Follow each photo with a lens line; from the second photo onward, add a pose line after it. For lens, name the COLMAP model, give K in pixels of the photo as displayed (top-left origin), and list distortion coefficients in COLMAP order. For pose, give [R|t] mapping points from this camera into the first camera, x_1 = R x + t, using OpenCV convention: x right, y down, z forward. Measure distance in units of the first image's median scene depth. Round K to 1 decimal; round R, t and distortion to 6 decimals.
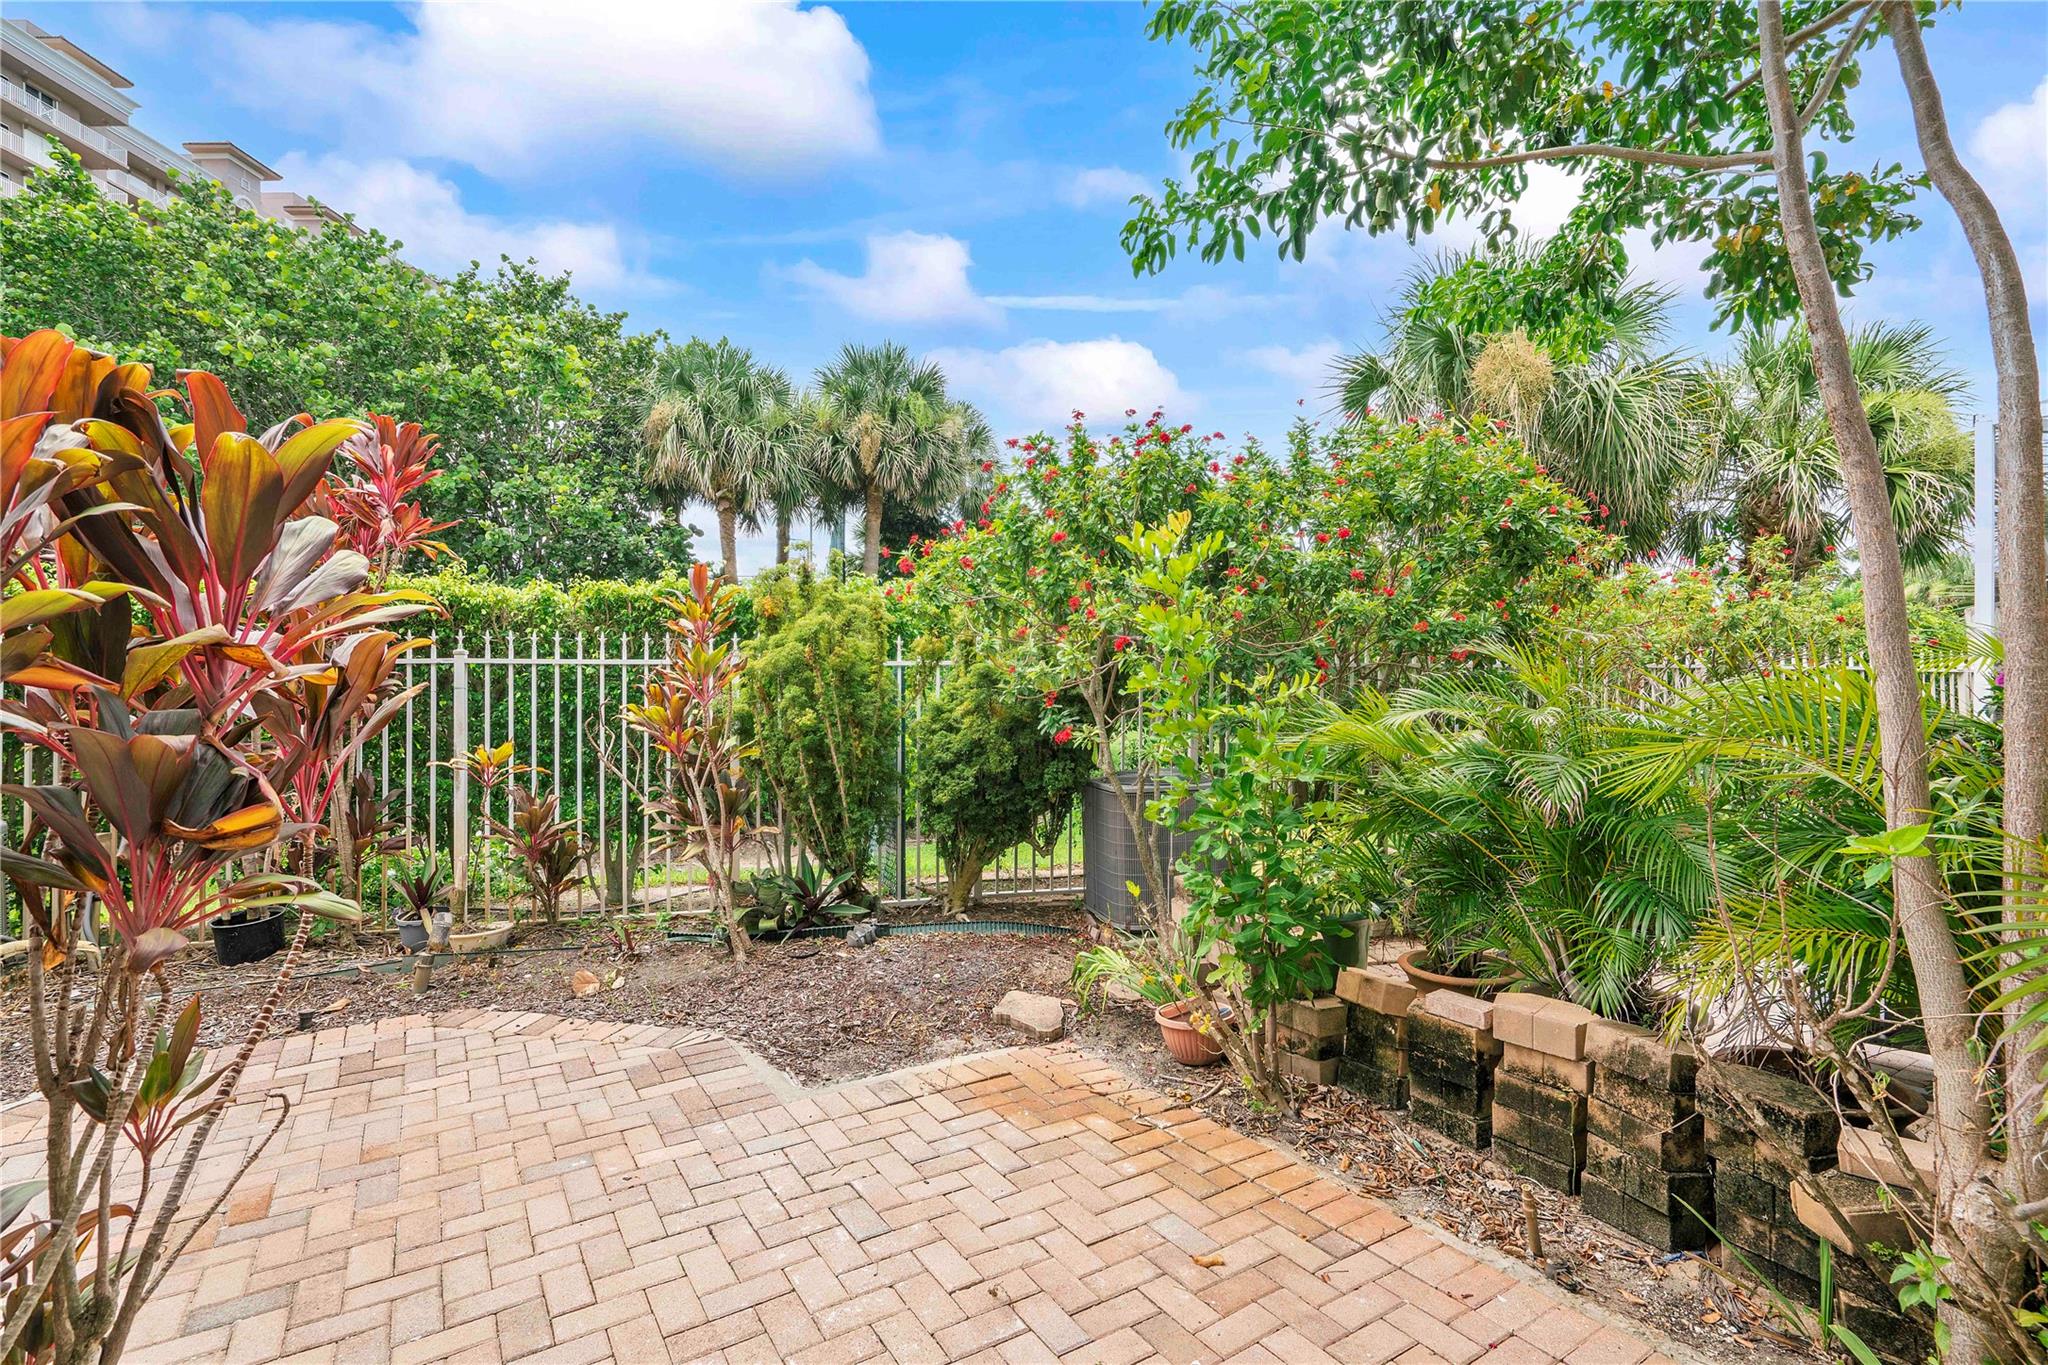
lens RADIAL K [[940.6, 0, 1027.8], [0, 940.6, 678.6], [0, 0, 1]] dist [-0.005964, 0.003487]
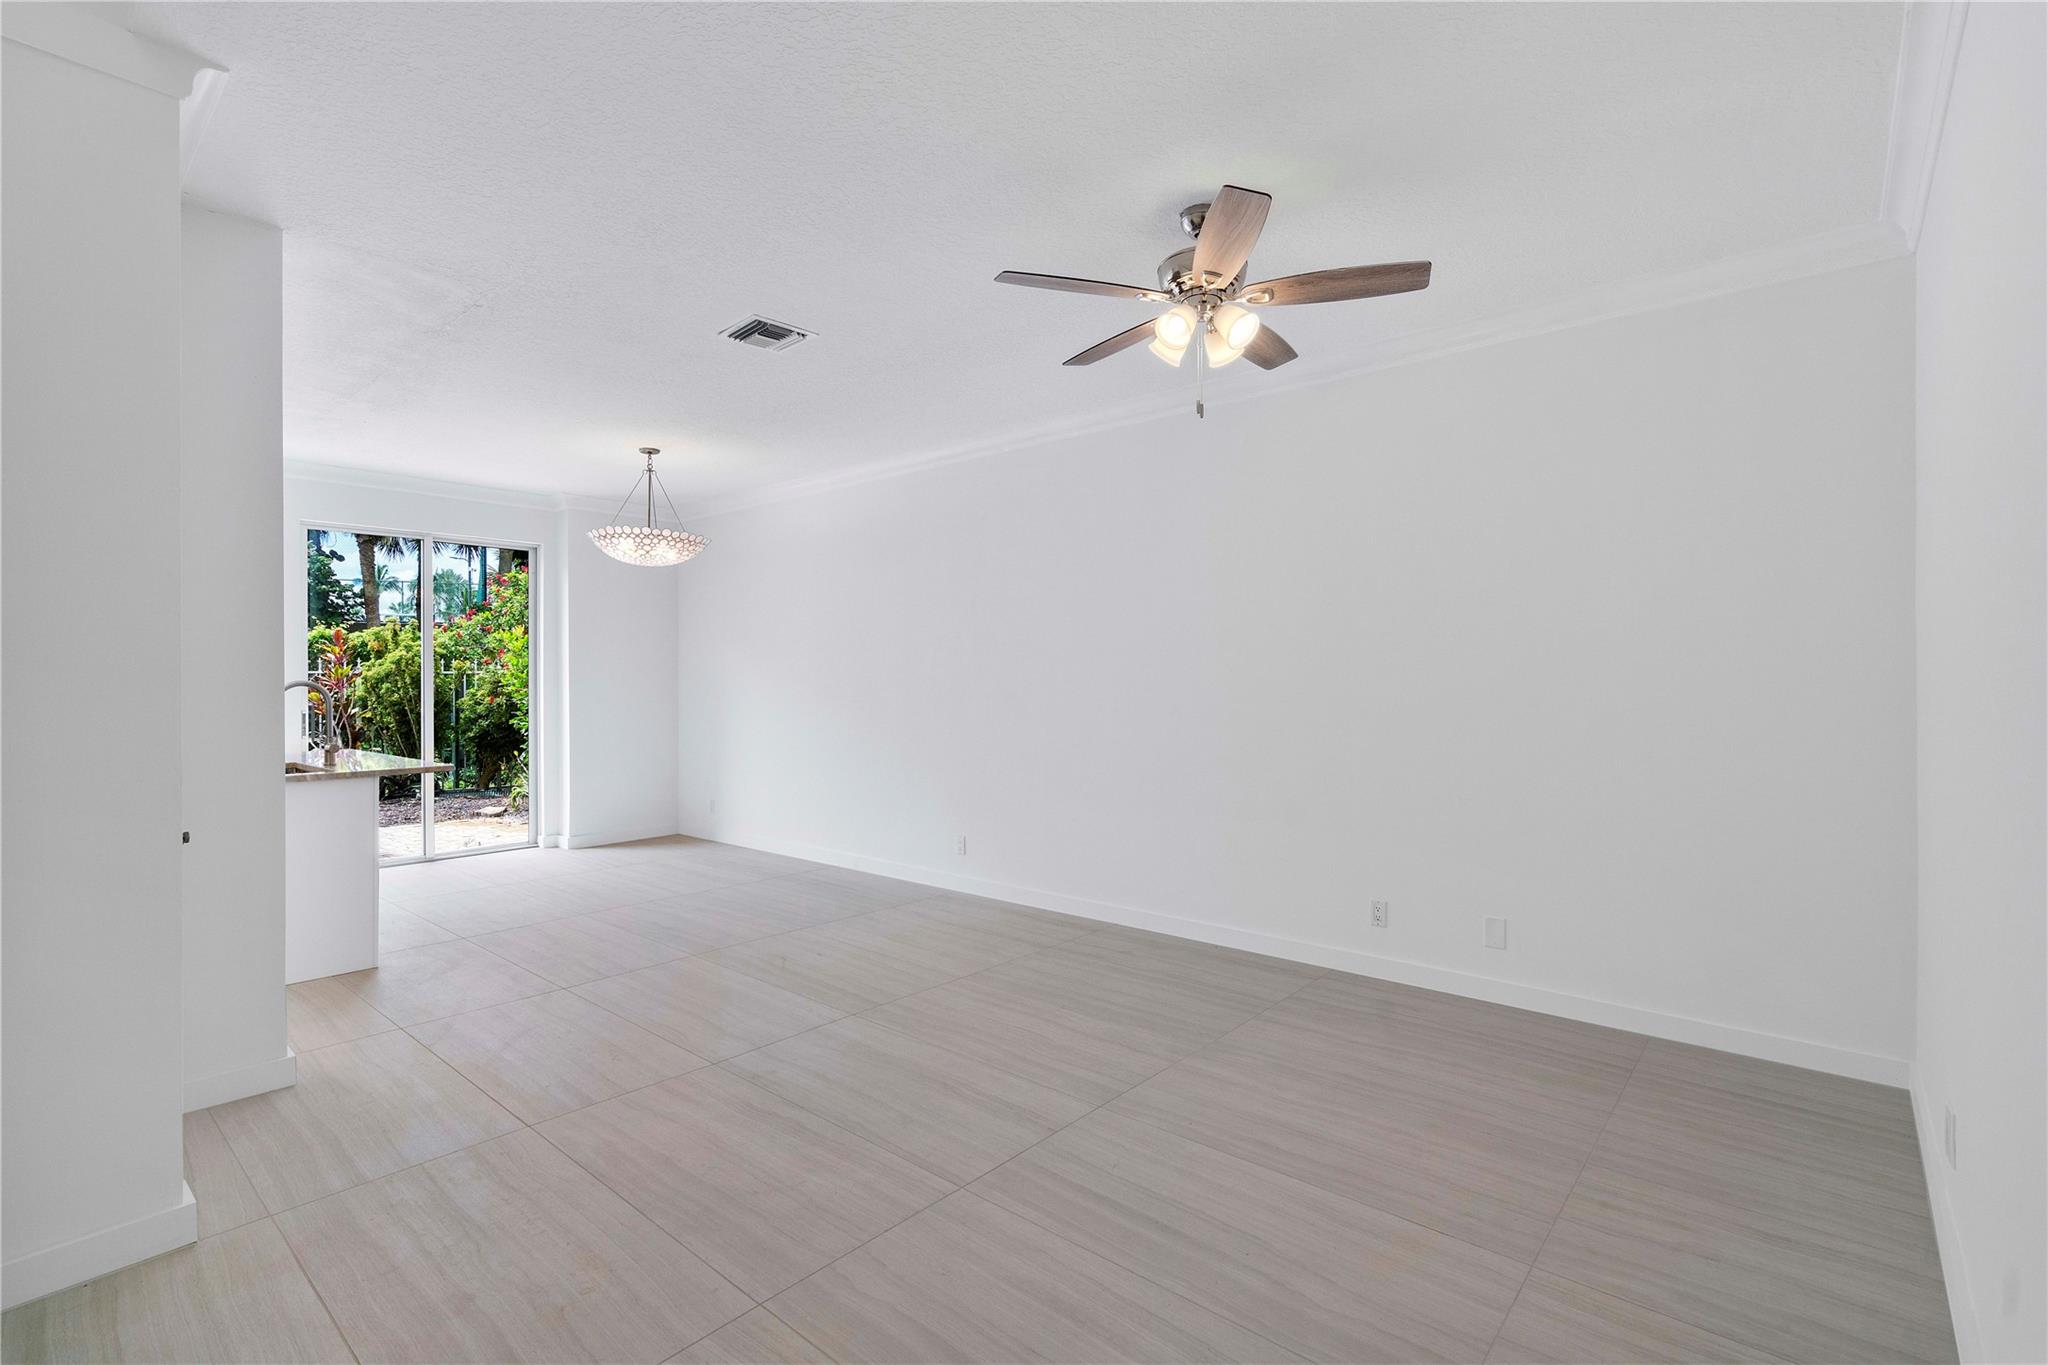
lens RADIAL K [[940.6, 0, 1024.5], [0, 940.6, 680.2], [0, 0, 1]] dist [-0.005964, 0.003487]
pose [[0.957650, -0.006494, 0.287862, 0.534167], [0.006121, 0.999979, 0.002193, 0.004410], [-0.287870, -0.000338, 0.957670, -1.504723]]
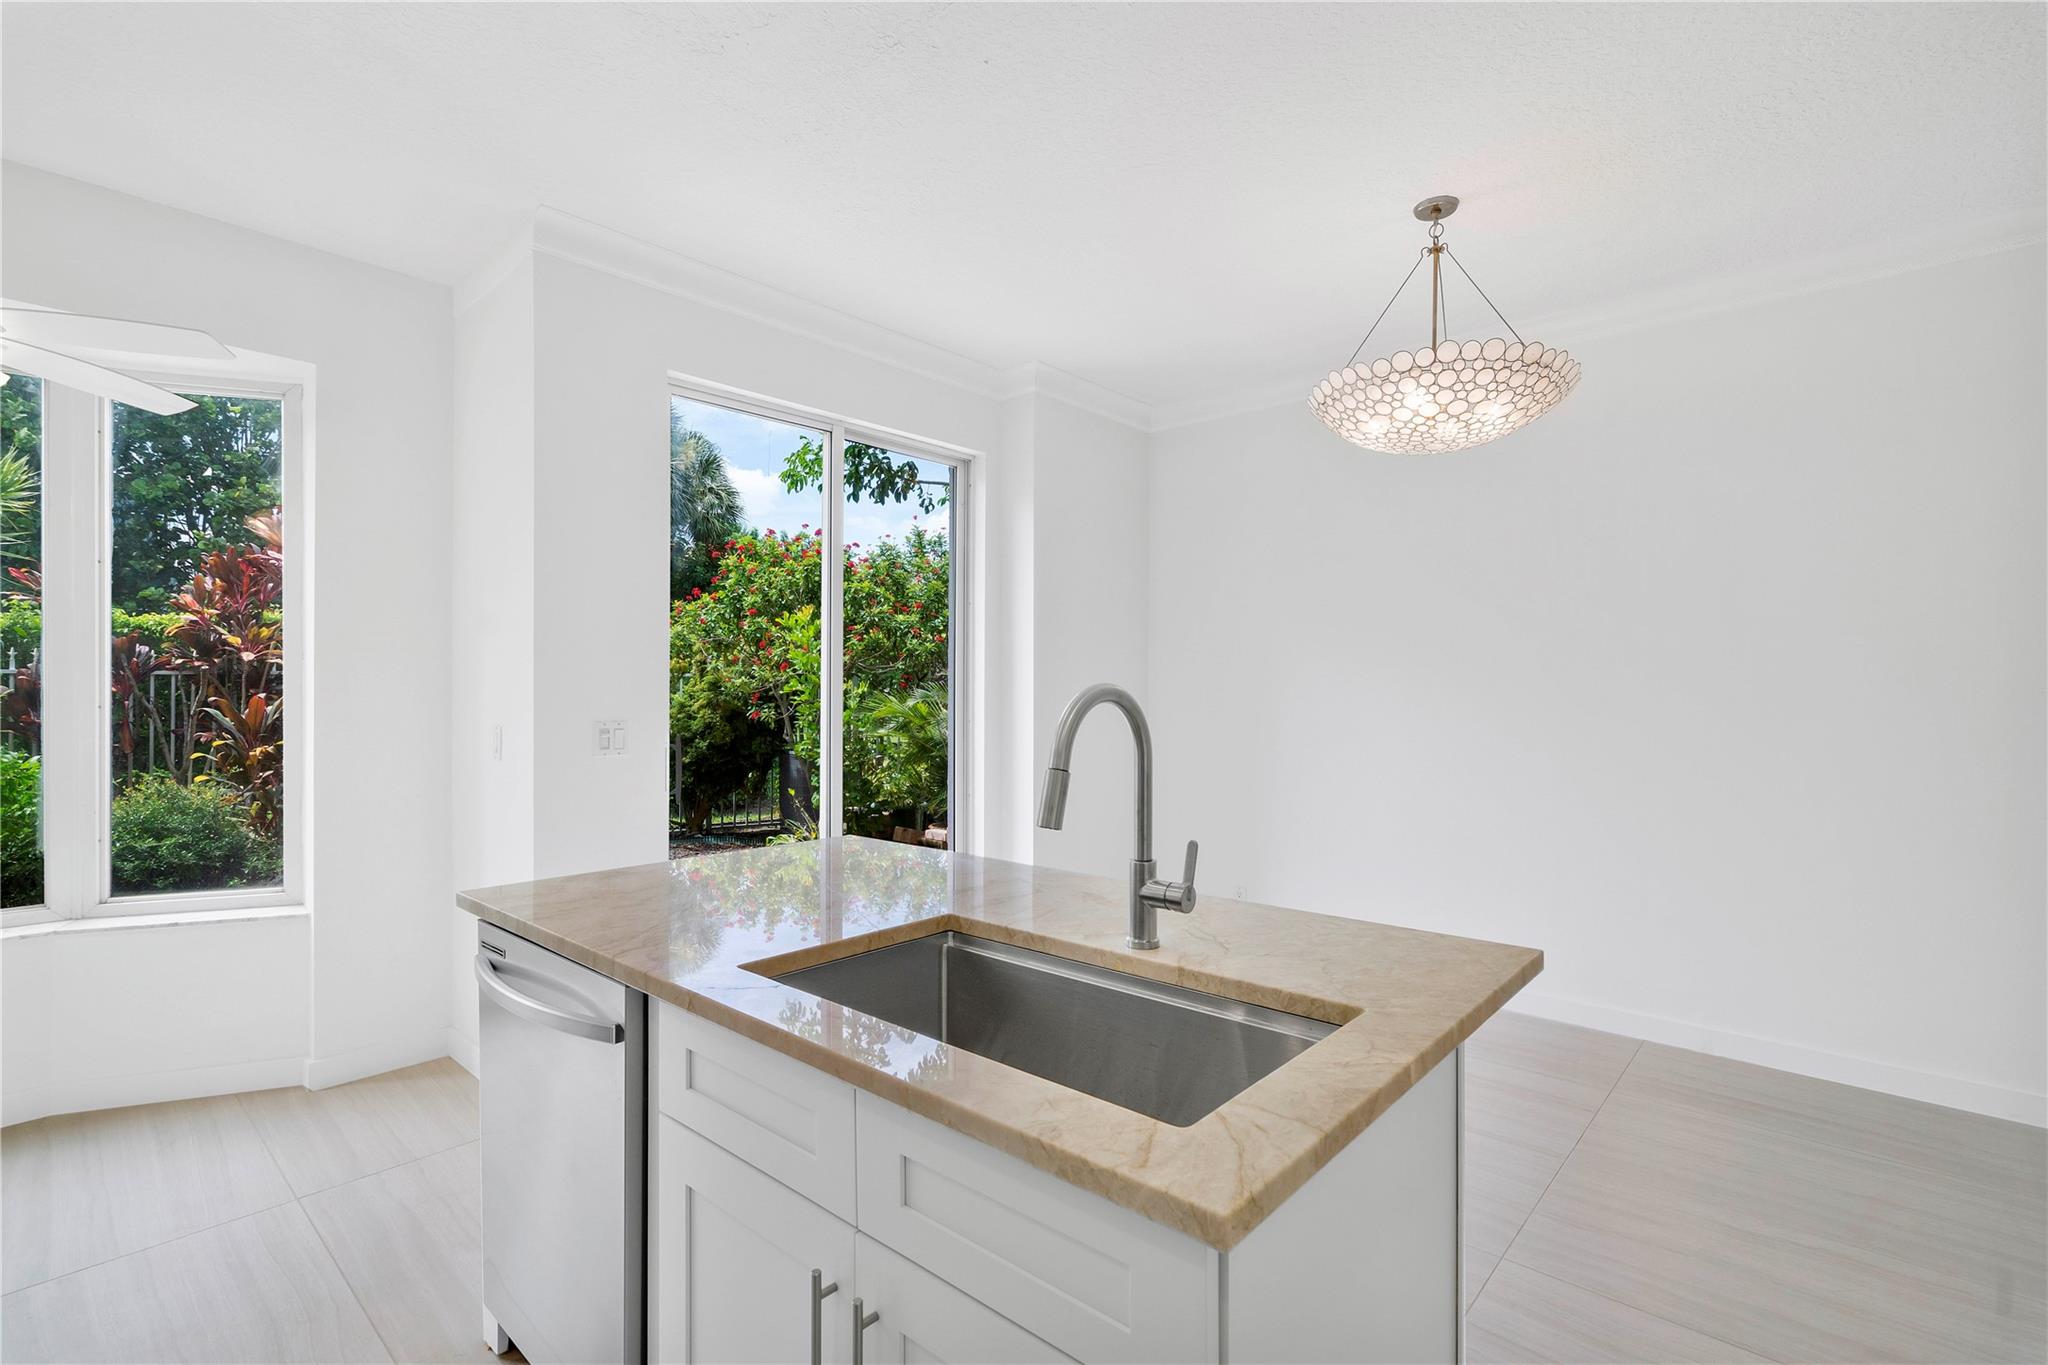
lens RADIAL K [[940.6, 0, 1029.9], [0, 940.6, 690.1], [0, 0, 1]] dist [-0.005964, 0.003487]
pose [[0.962082, 0.000708, 0.272758, 0.037629], [-0.001542, 0.999995, 0.002845, 0.003165], [-0.272755, -0.003157, 0.962078, -0.715723]]
